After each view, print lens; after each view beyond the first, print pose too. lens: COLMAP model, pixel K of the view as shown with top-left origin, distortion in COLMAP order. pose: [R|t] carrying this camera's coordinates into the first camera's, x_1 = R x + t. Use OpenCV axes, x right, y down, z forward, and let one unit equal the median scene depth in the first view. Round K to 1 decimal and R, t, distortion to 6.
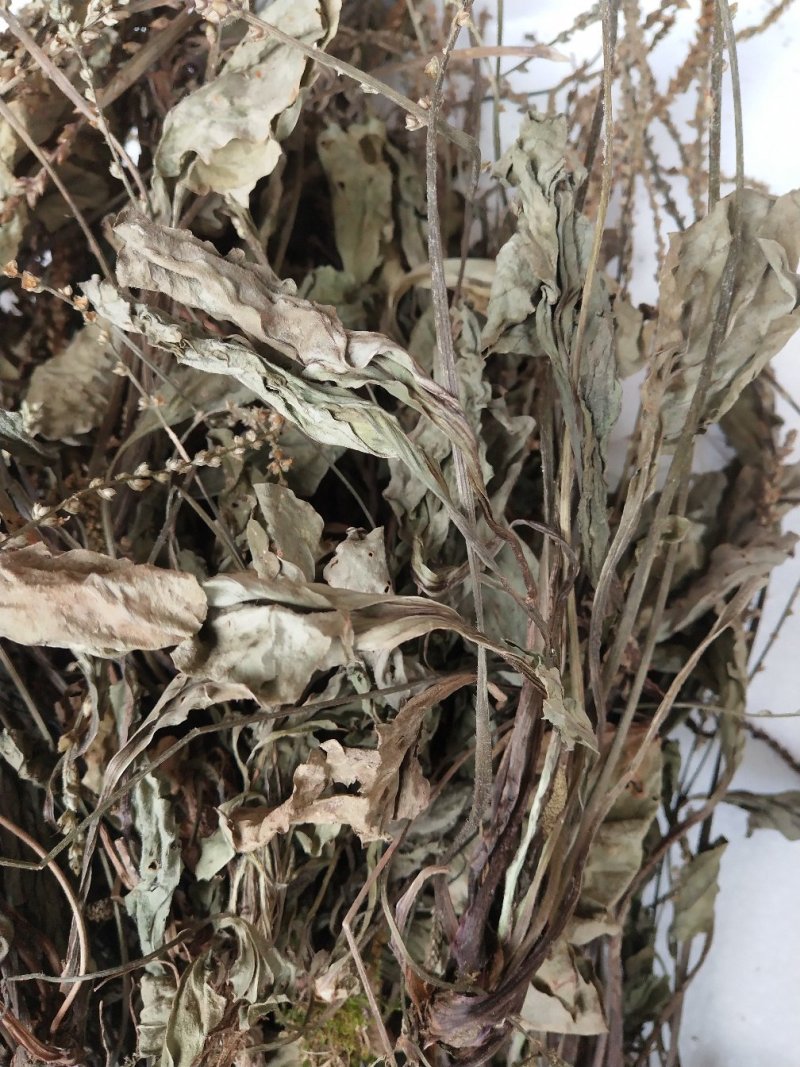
lens RADIAL K [[864.8, 0, 398.4], [0, 864.8, 543.2], [0, 0, 1]] dist [-0.010866, 0.044065]
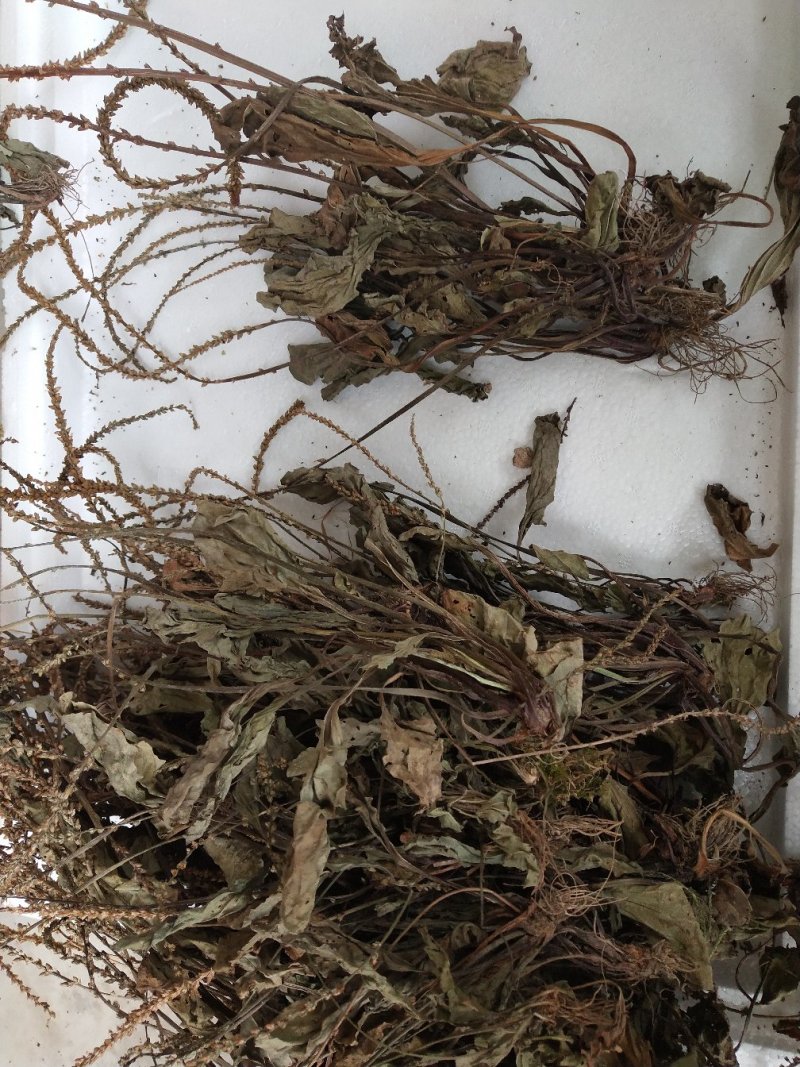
lens RADIAL K [[864.8, 0, 398.4], [0, 864.8, 543.2], [0, 0, 1]] dist [-0.010866, 0.044065]
pose [[0.127391, -0.986213, 0.105622, 0.207226], [0.984326, 0.112611, -0.135723, 0.417590], [0.121957, 0.121256, 0.985101, -1.120643]]
